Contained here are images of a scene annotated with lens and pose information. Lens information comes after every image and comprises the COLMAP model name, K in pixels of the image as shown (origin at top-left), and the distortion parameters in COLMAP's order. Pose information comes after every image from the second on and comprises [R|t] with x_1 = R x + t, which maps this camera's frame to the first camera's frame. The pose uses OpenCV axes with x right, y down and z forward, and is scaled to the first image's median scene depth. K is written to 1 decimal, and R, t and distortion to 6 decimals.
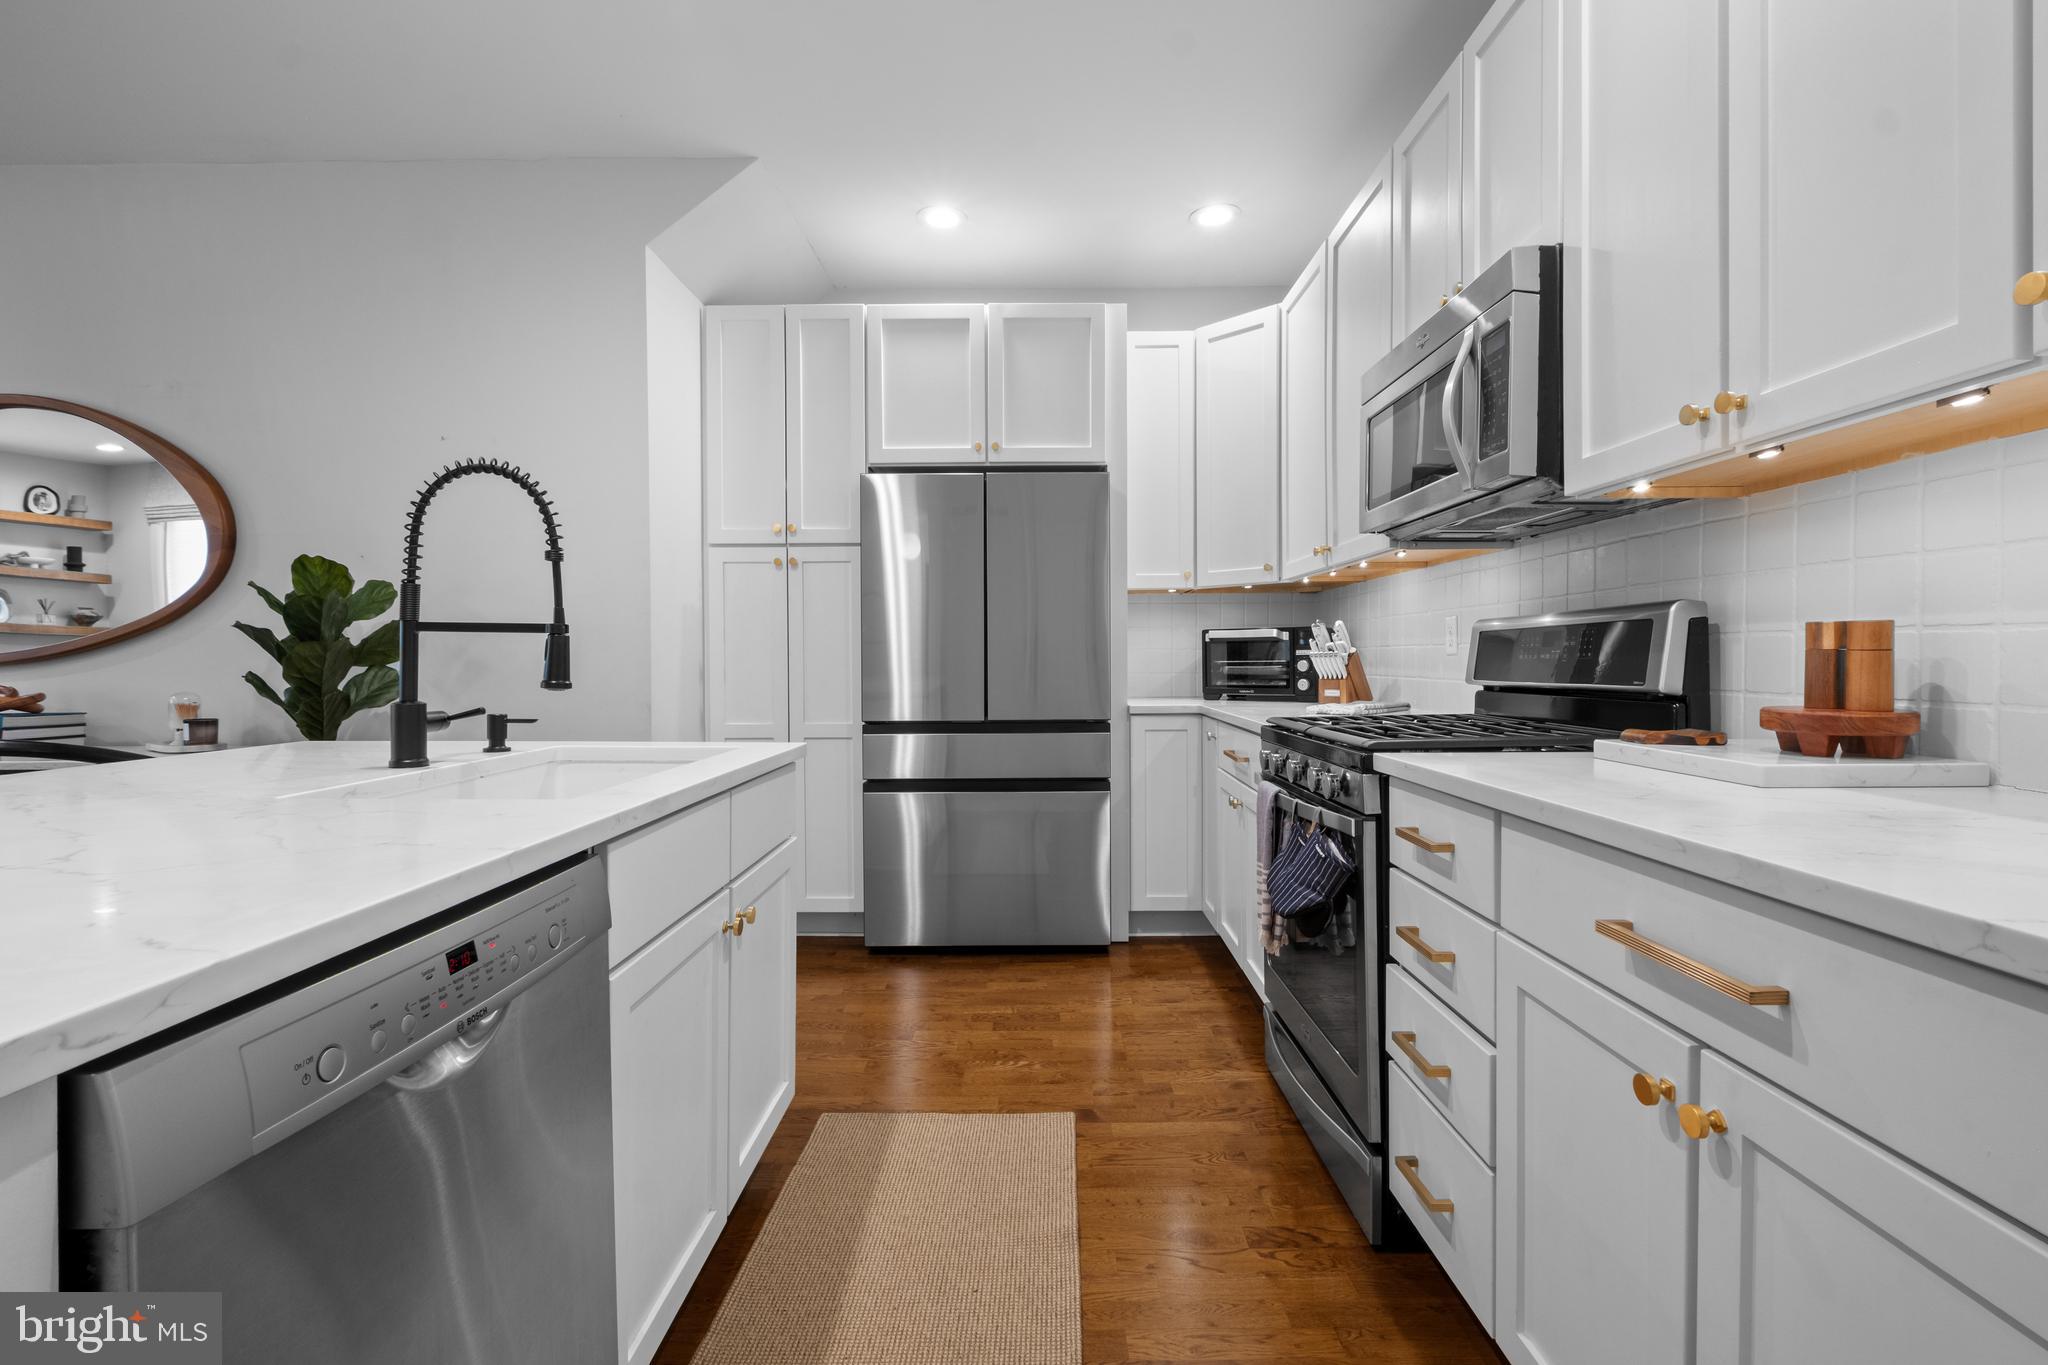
lens RADIAL K [[919.4, 0, 1021.4], [0, 919.4, 670.4], [0, 0, 1]] dist [0.002028, -0.006414]
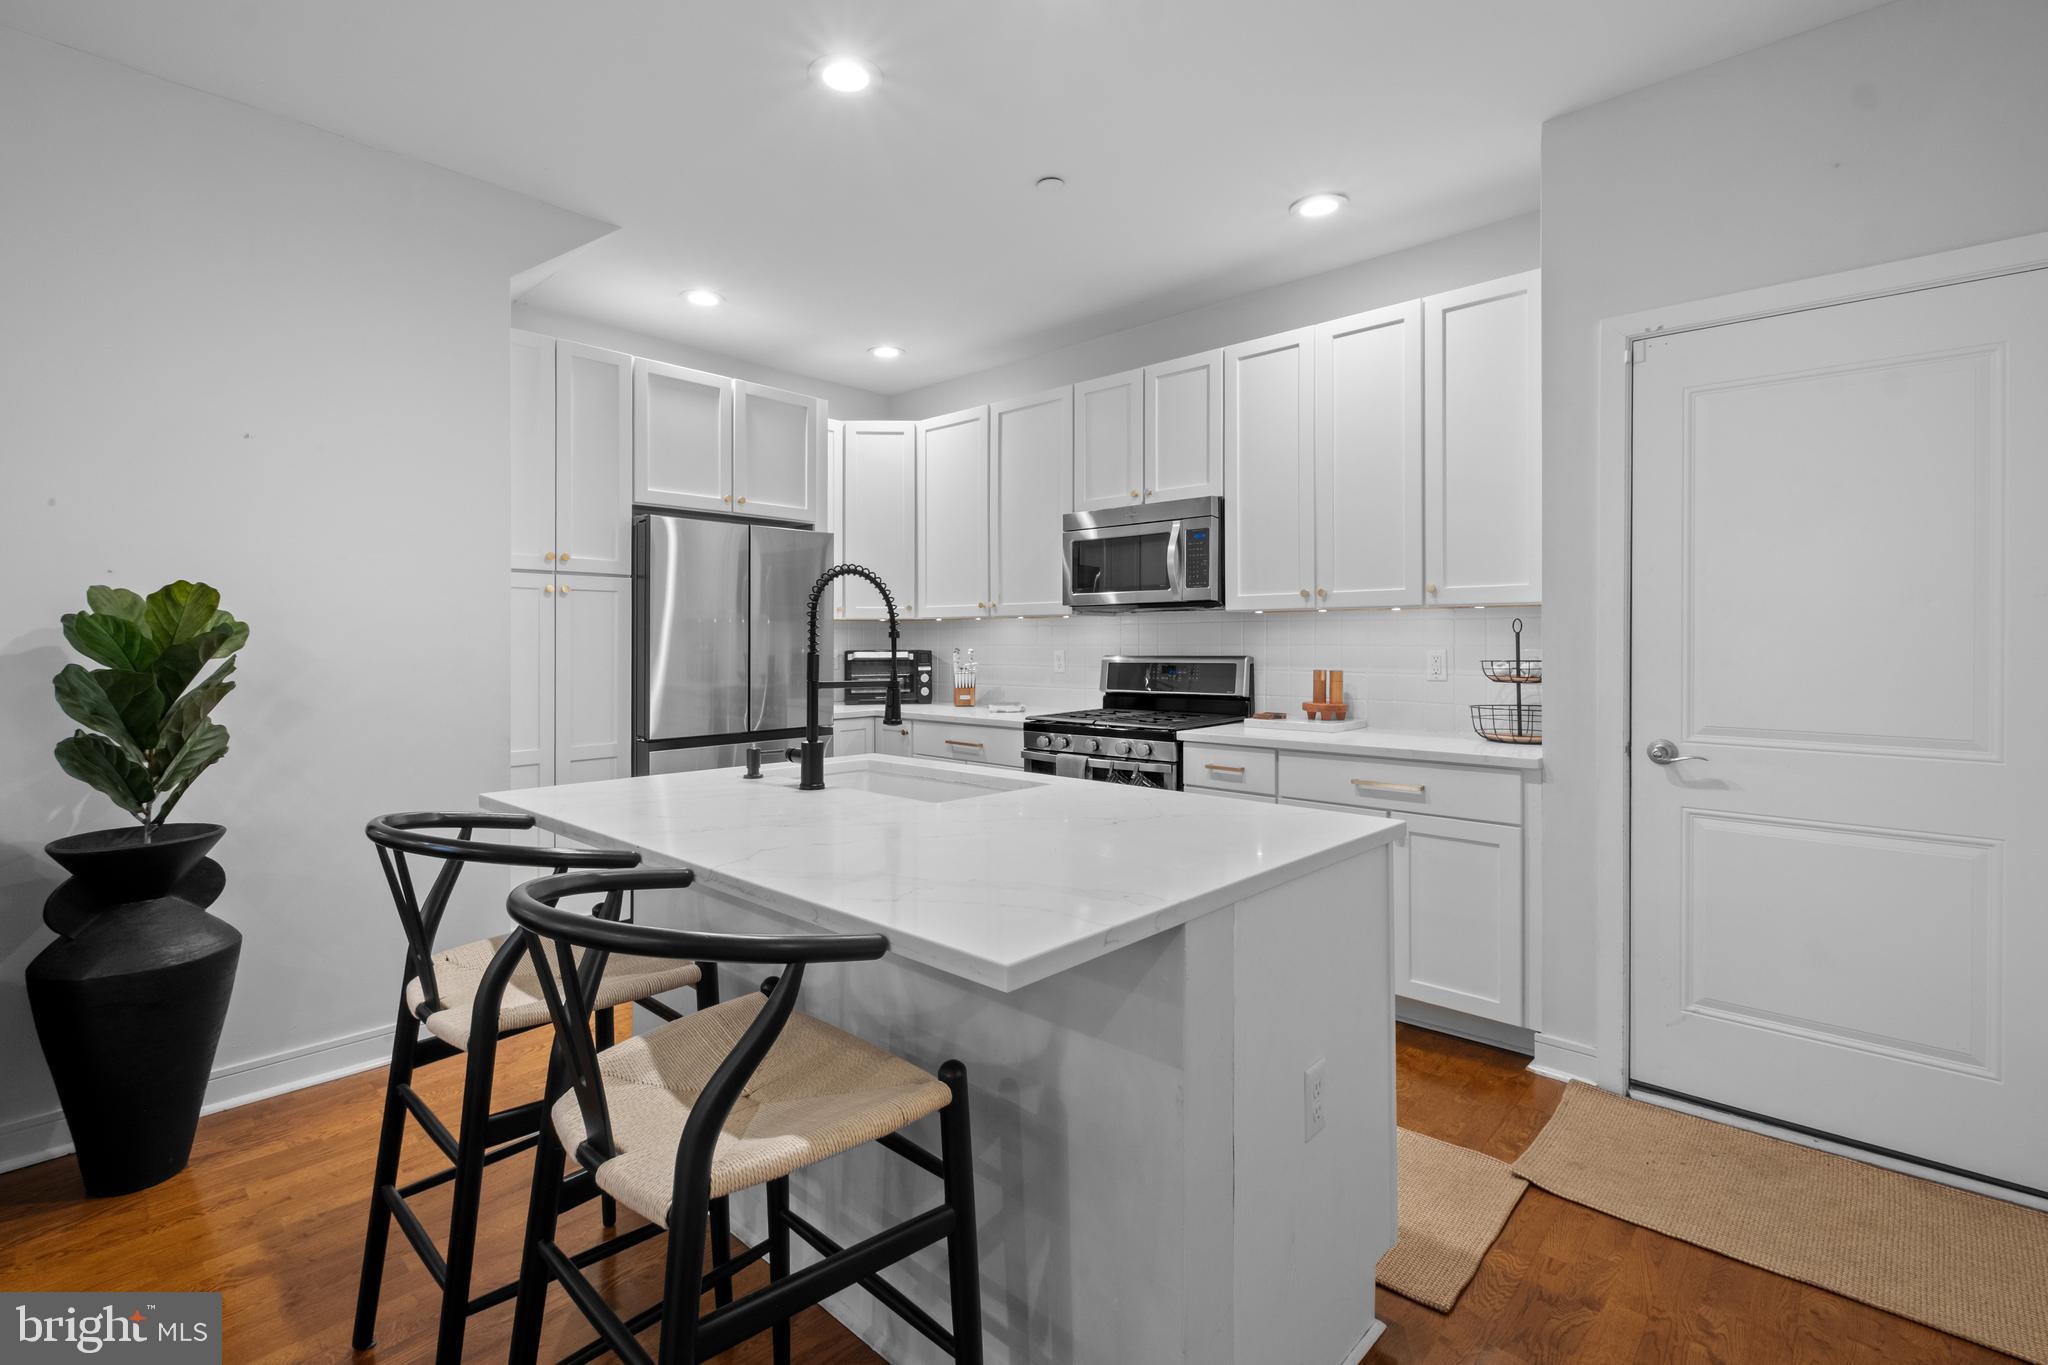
lens RADIAL K [[936.0, 0, 1016.0], [0, 936.0, 655.5], [0, 0, 1]] dist [0.008403, -0.007608]
pose [[0.677193, -0.006816, 0.735773, -0.834110], [0.008858, 0.999960, 0.001111, -0.050750], [-0.735752, 0.005765, 0.677227, -0.096858]]
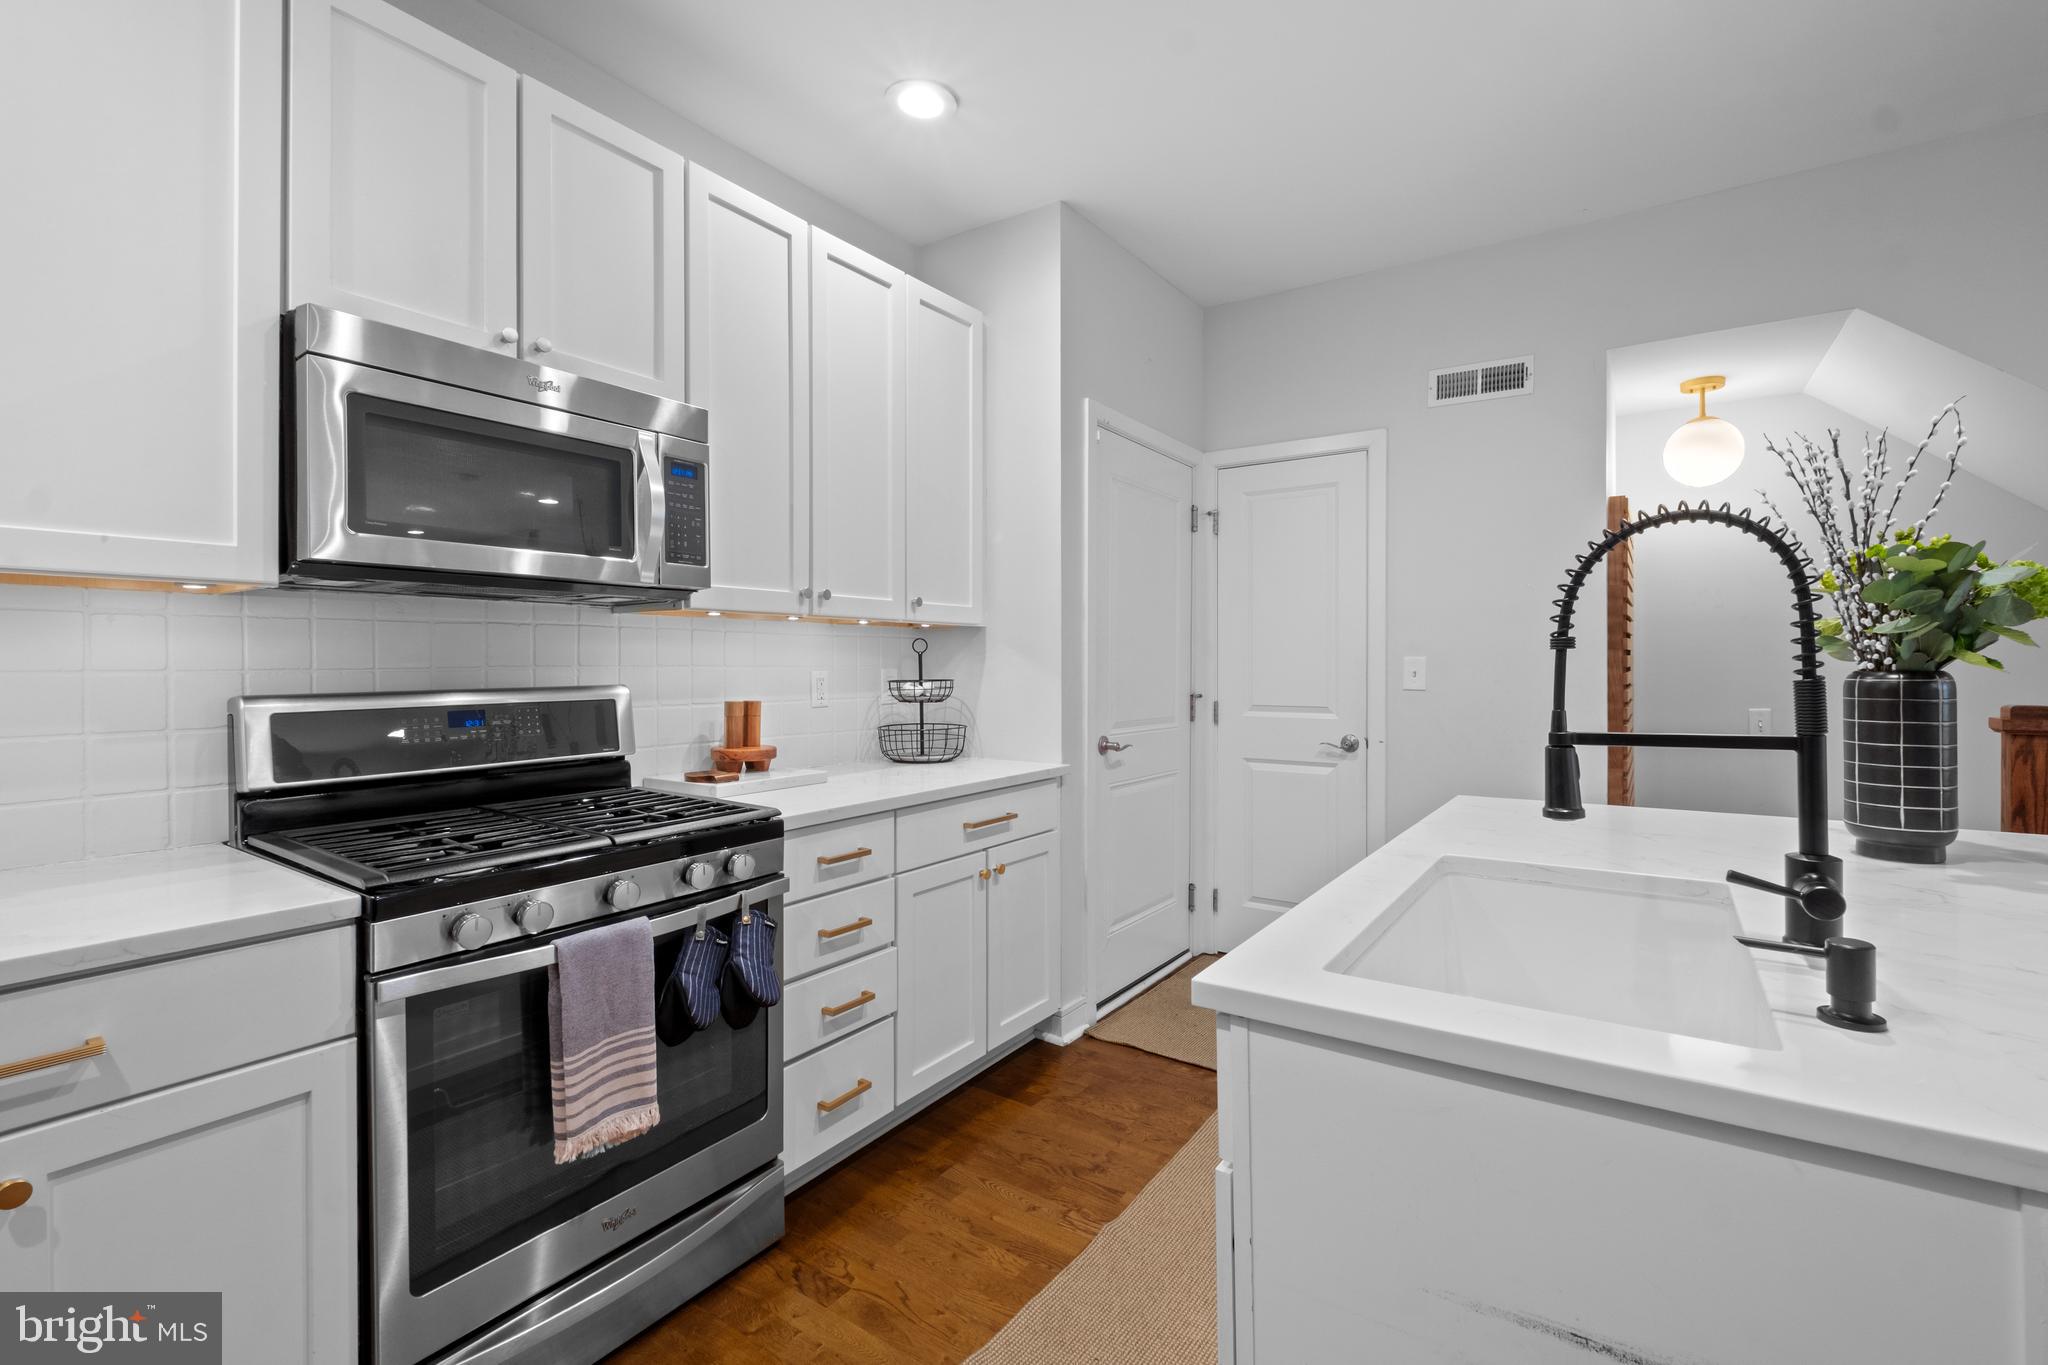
lens RADIAL K [[919.4, 0, 1021.4], [0, 919.4, 670.4], [0, 0, 1]] dist [0.002028, -0.006414]
pose [[-0.830308, 0.011891, 0.557178, -0.314820], [0.022928, 0.999655, 0.012832, -0.060495], [-0.556833, 0.023430, -0.830294, 1.061600]]
